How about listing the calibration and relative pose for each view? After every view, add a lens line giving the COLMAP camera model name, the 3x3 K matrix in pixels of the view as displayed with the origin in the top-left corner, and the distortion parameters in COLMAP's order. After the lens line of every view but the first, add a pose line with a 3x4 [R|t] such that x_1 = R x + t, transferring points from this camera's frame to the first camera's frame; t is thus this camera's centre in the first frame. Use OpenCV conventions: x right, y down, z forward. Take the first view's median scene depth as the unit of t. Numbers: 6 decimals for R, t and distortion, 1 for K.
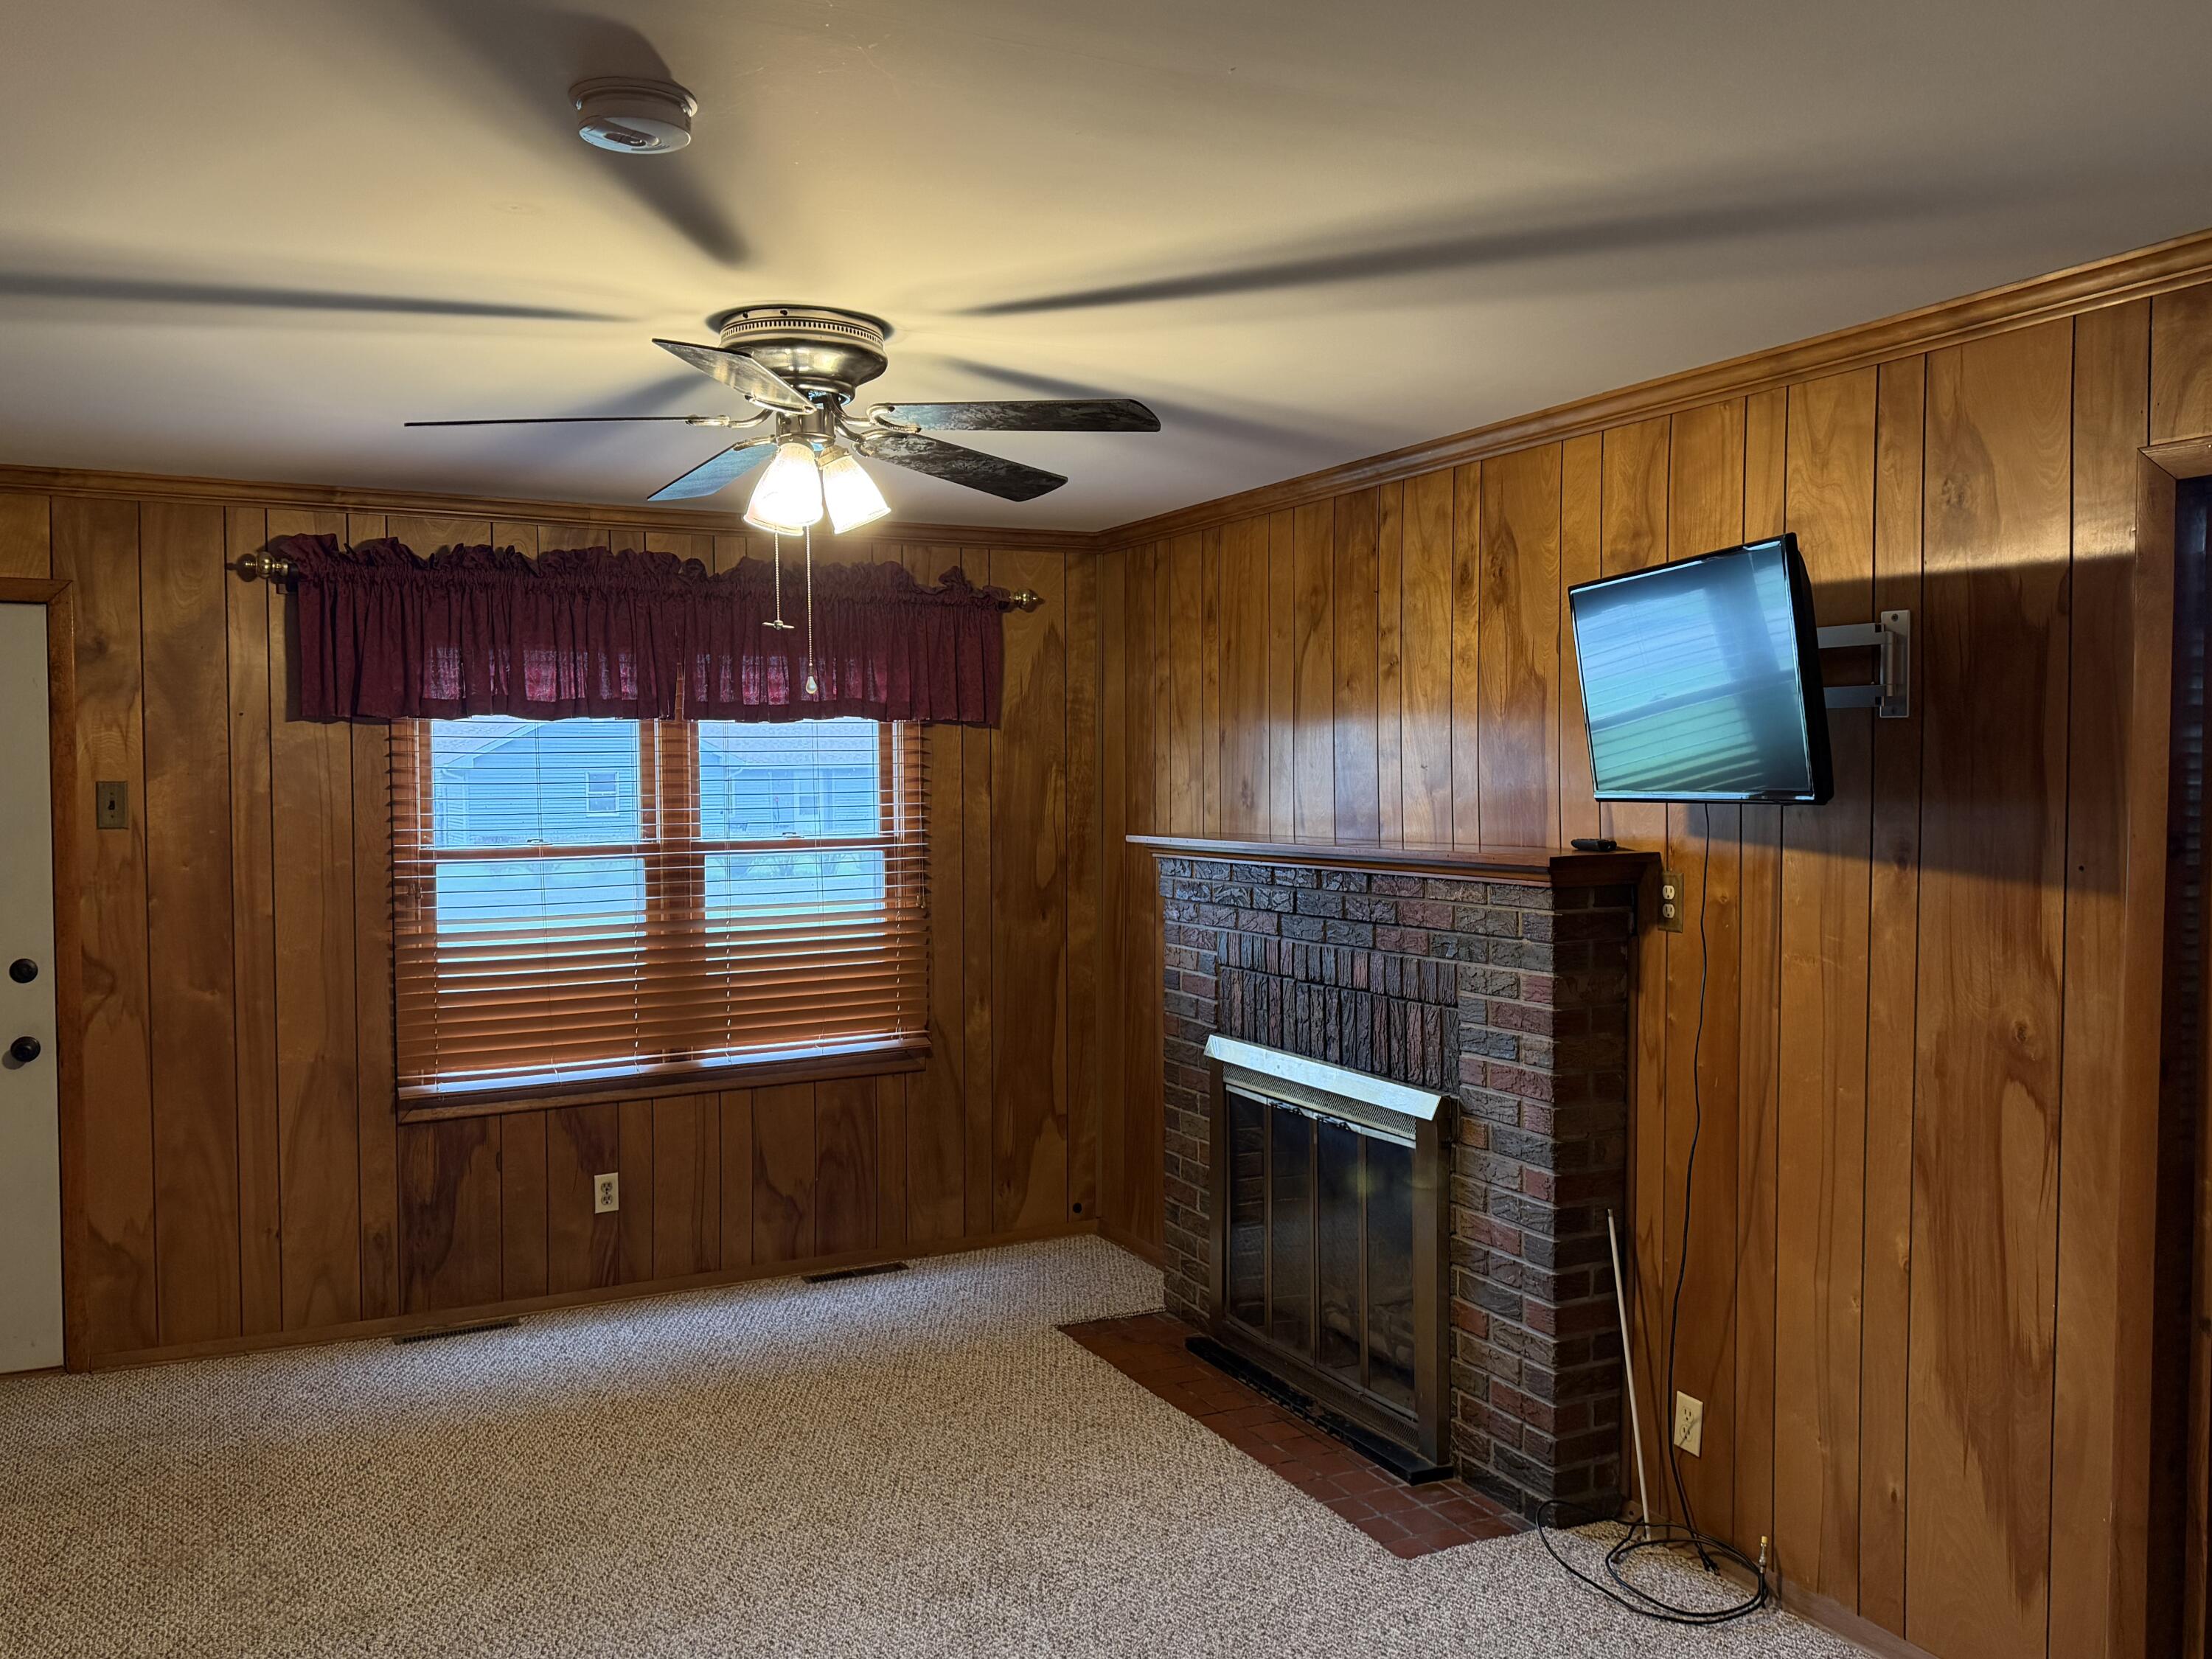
lens RADIAL K [[1747.9, 0, 1105.6], [0, 1747.9, 821.5], [0, 0, 1]] dist [-0.002087, -0.020320]
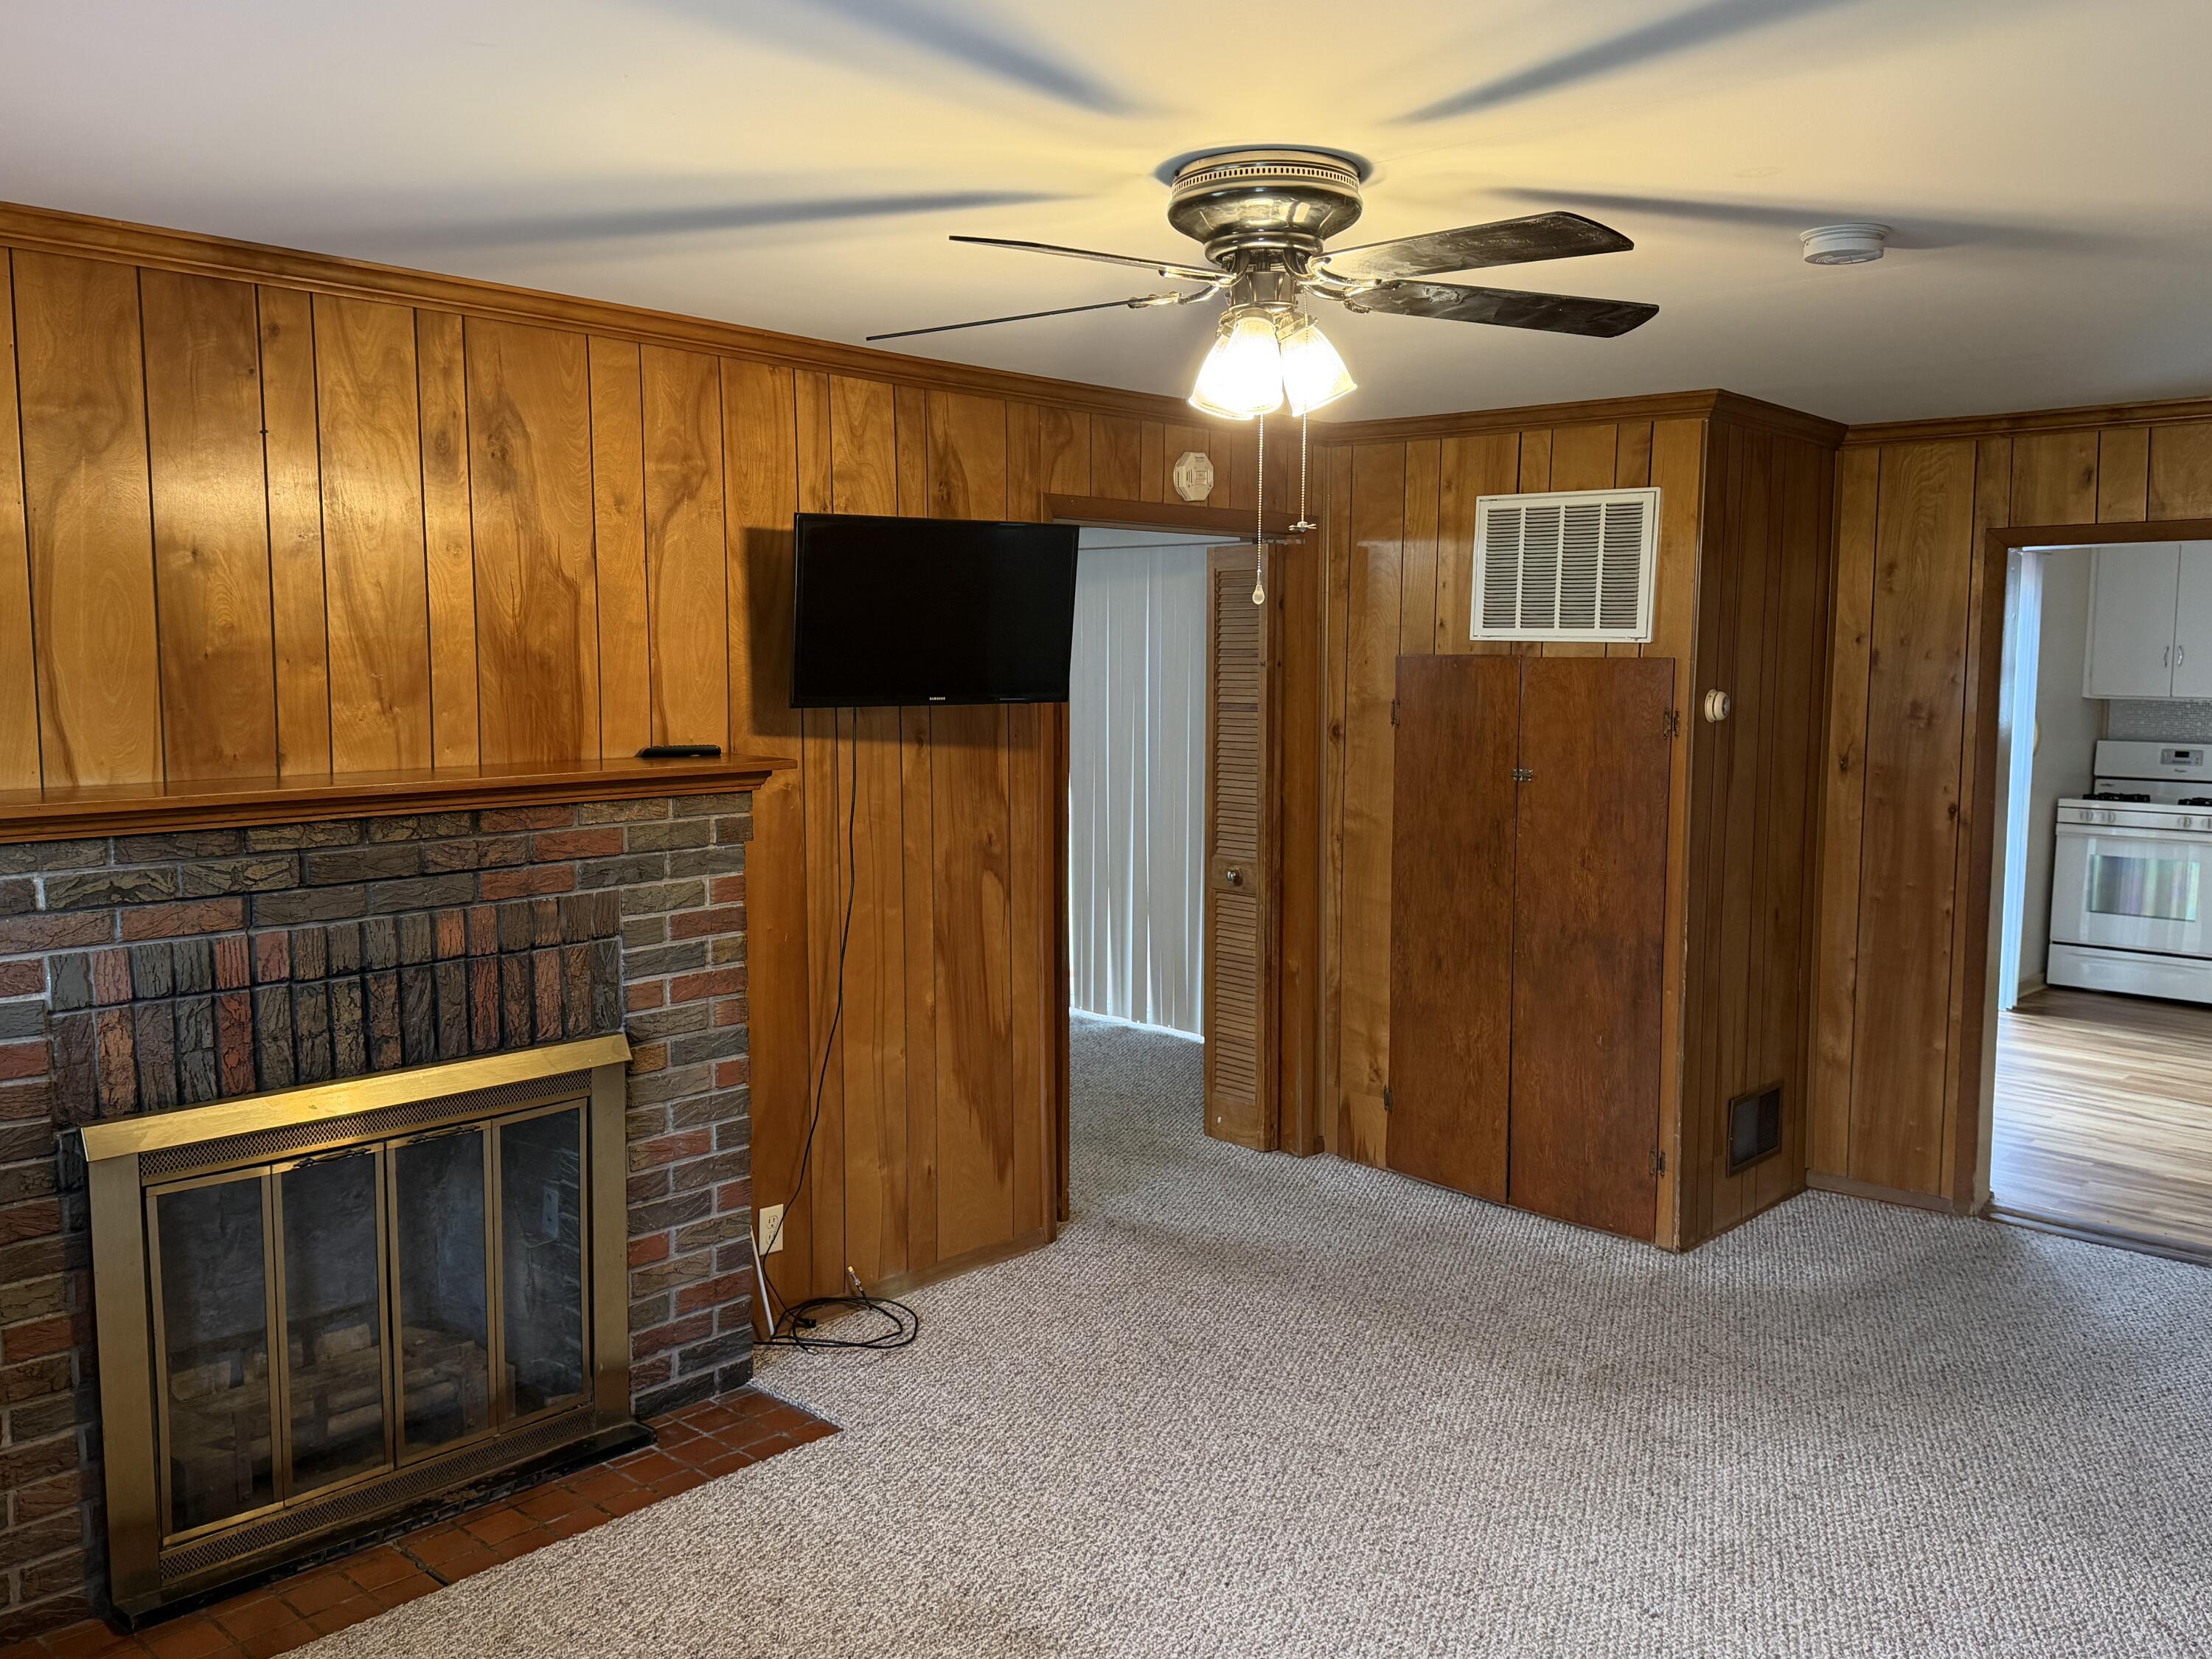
lens RADIAL K [[1747.9, 0, 1105.3], [0, 1747.9, 839.3], [0, 0, 1]] dist [-0.002087, -0.020320]
pose [[-0.359096, -0.093854, 0.928569, -0.634055], [0.023983, 0.993674, 0.109709, -0.034404], [-0.932992, 0.061666, -0.354574, 0.913259]]
